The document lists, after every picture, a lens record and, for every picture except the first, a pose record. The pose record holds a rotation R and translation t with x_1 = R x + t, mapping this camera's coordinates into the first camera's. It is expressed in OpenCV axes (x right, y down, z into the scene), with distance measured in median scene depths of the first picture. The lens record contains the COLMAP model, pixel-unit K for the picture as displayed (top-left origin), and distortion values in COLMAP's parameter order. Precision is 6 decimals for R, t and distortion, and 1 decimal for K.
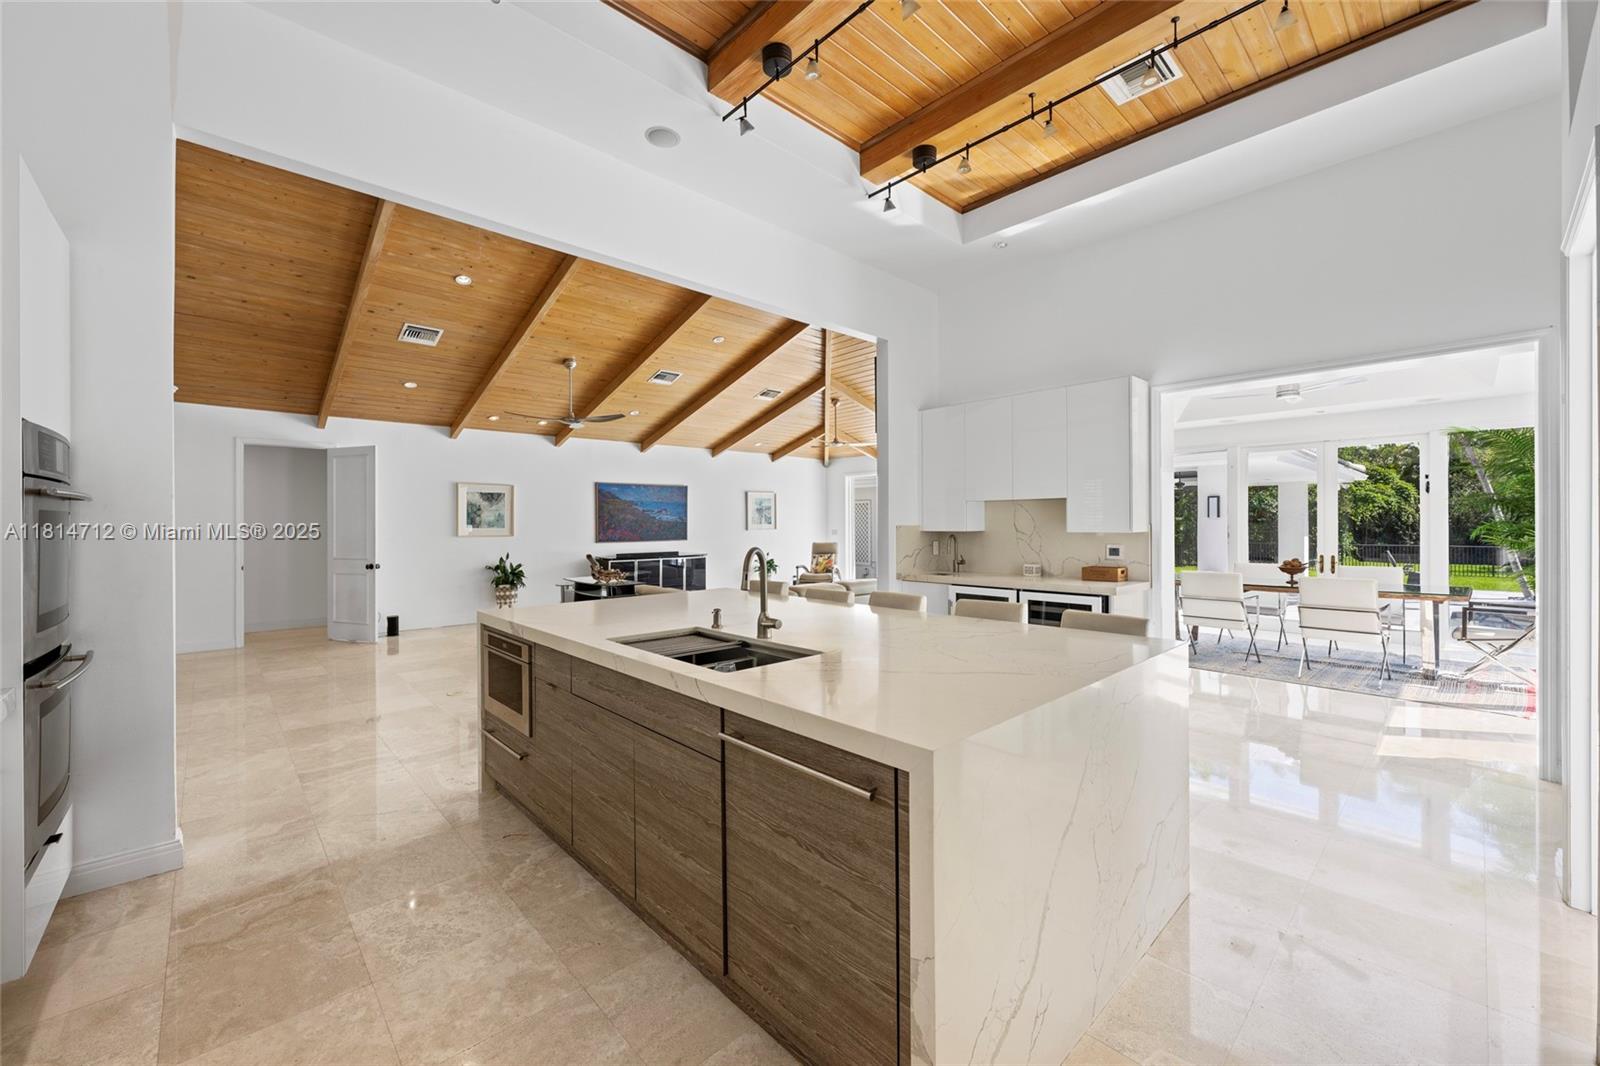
lens RADIAL K [[638.8, 0, 801.8], [0, 638.8, 529.7], [0, 0, 1]] dist [-0.001587, -0.000275]
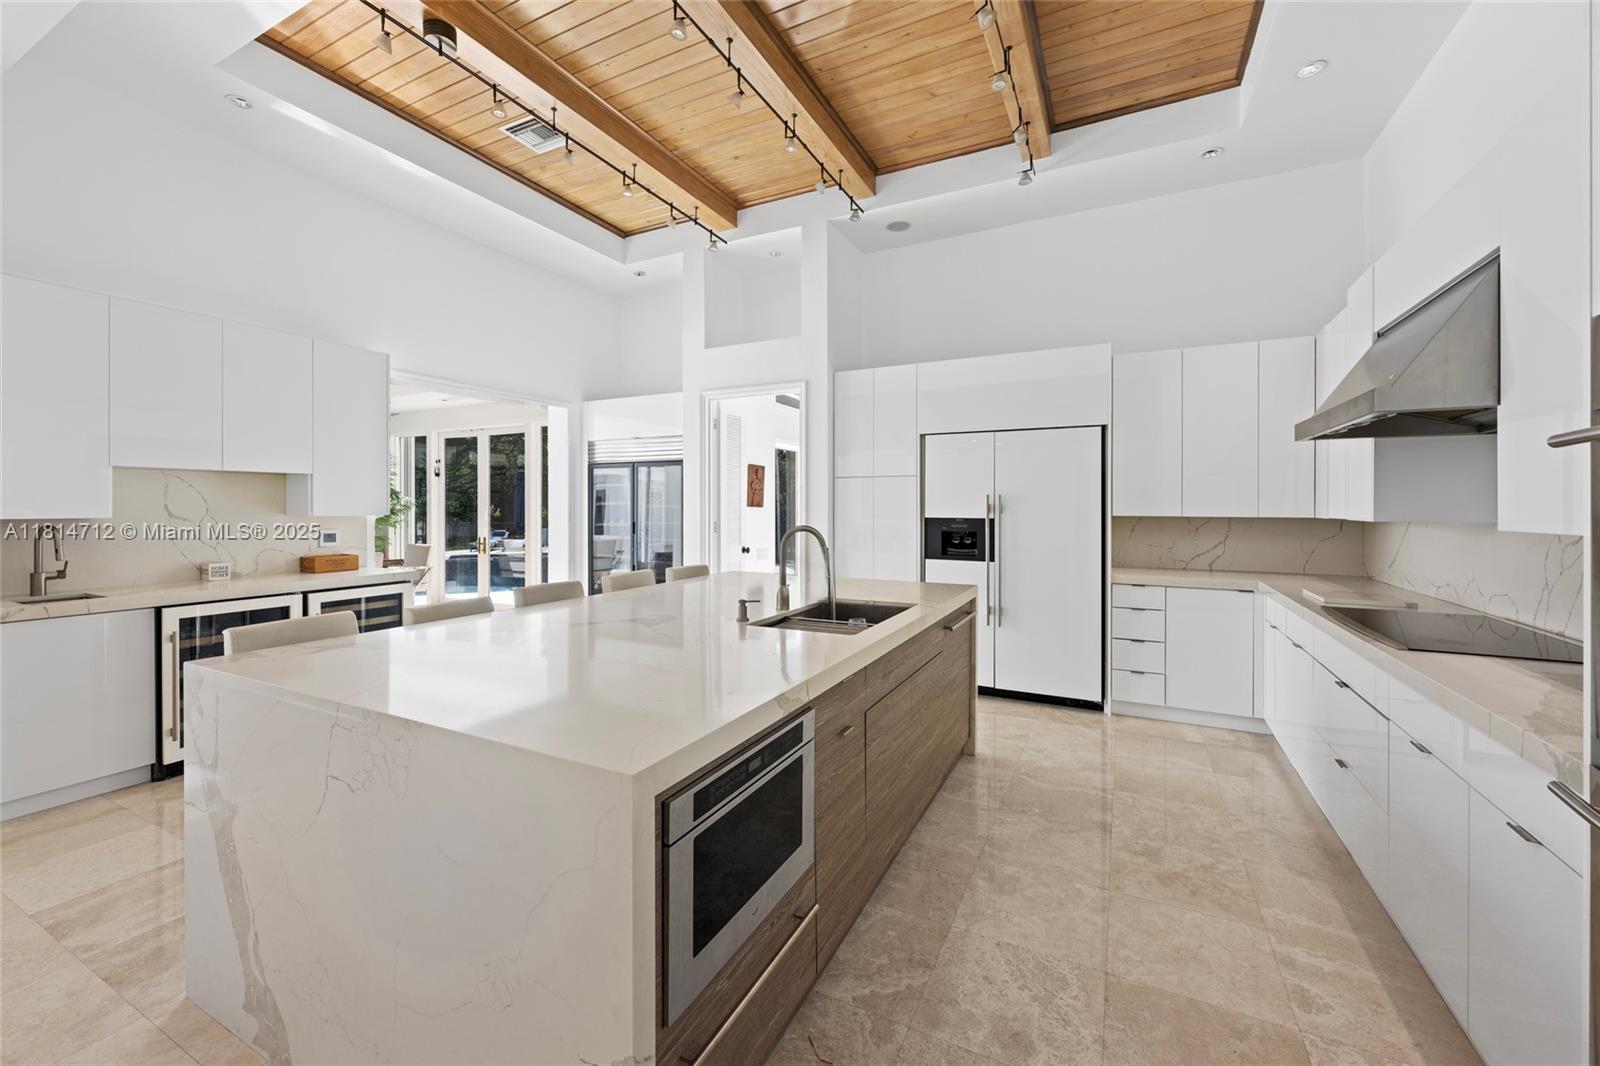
lens RADIAL K [[632.0, 0, 801.7], [0, 632.0, 509.1], [0, 0, 1]] dist [0.000453, 0.000117]
pose [[-0.340829, -0.001313, 0.940124, -1.094768], [0.009138, 0.999947, 0.004709, -0.006597], [-0.940081, 0.010195, -0.340799, 1.353375]]
